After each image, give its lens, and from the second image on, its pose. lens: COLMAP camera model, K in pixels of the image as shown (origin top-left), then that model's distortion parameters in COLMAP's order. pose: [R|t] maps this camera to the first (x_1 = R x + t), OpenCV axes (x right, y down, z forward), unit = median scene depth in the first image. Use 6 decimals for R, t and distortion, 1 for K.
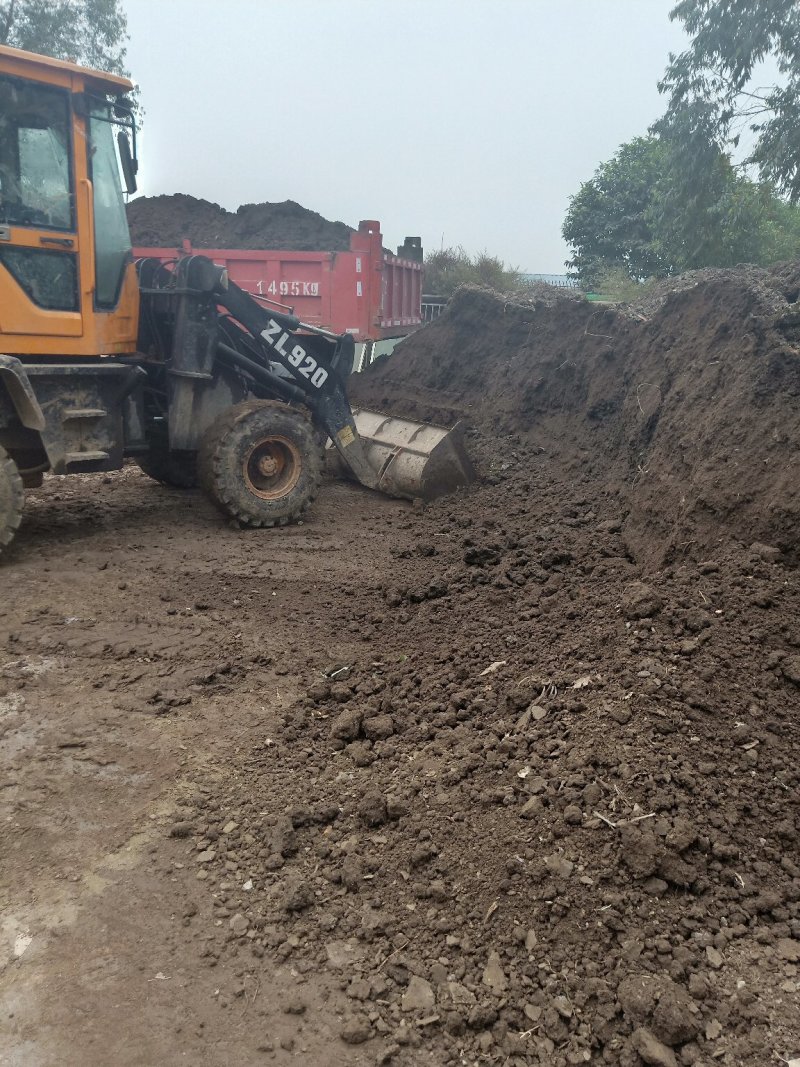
lens RADIAL K [[816.5, 0, 396.8], [0, 816.5, 536.1], [0, 0, 1]] dist [0.063149, -0.043913]
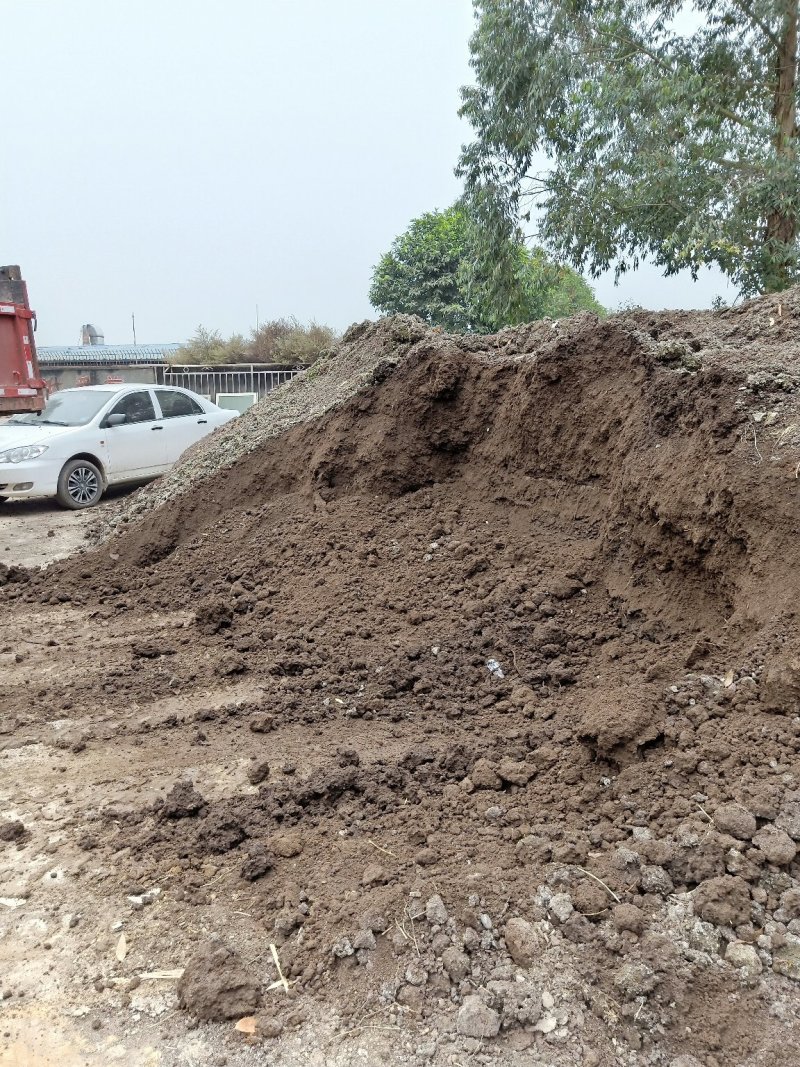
lens RADIAL K [[816.5, 0, 392.9], [0, 816.5, 526.9], [0, 0, 1]] dist [0.063149, -0.043913]
pose [[0.970128, -0.111131, 0.215643, -0.214764], [0.129227, 0.989022, -0.071672, 0.033882], [-0.205311, 0.097398, 0.973838, -0.119528]]
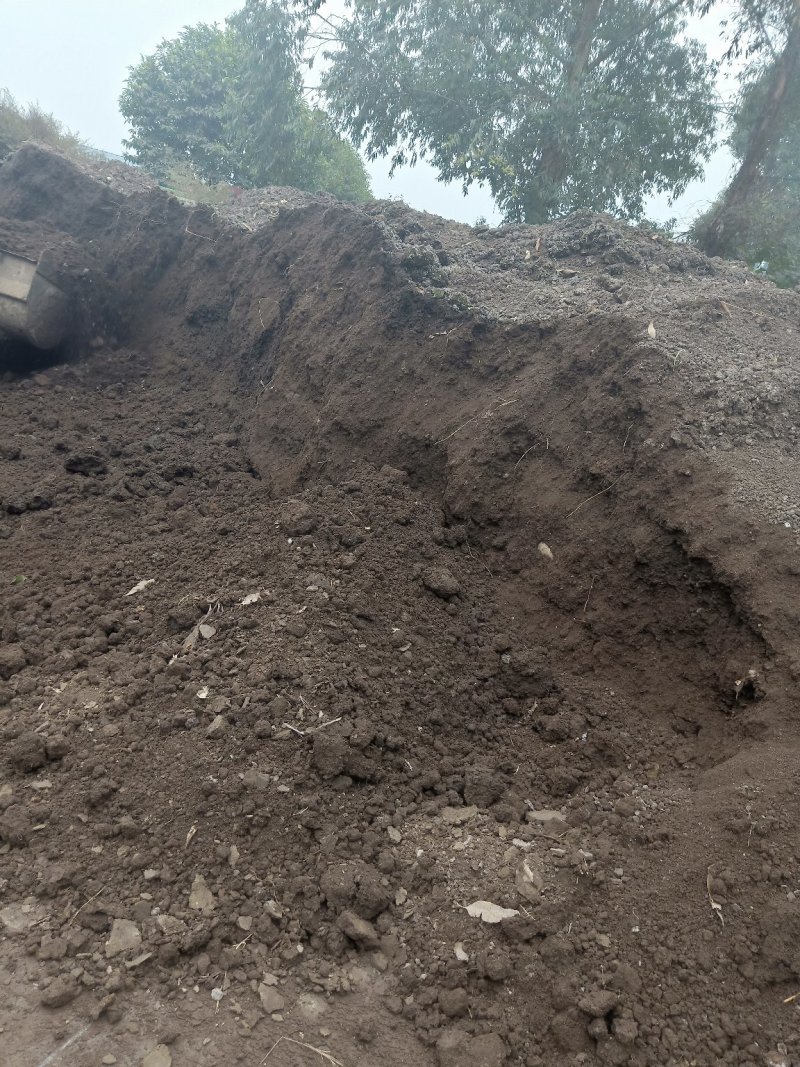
lens RADIAL K [[816.5, 0, 400.1], [0, 816.5, 537.7], [0, 0, 1]] dist [0.063149, -0.043913]
pose [[0.853409, -0.002432, 0.521235, -0.093233], [-0.056209, 0.993728, 0.096667, -0.001872], [-0.518202, -0.111795, 0.847920, 0.044198]]
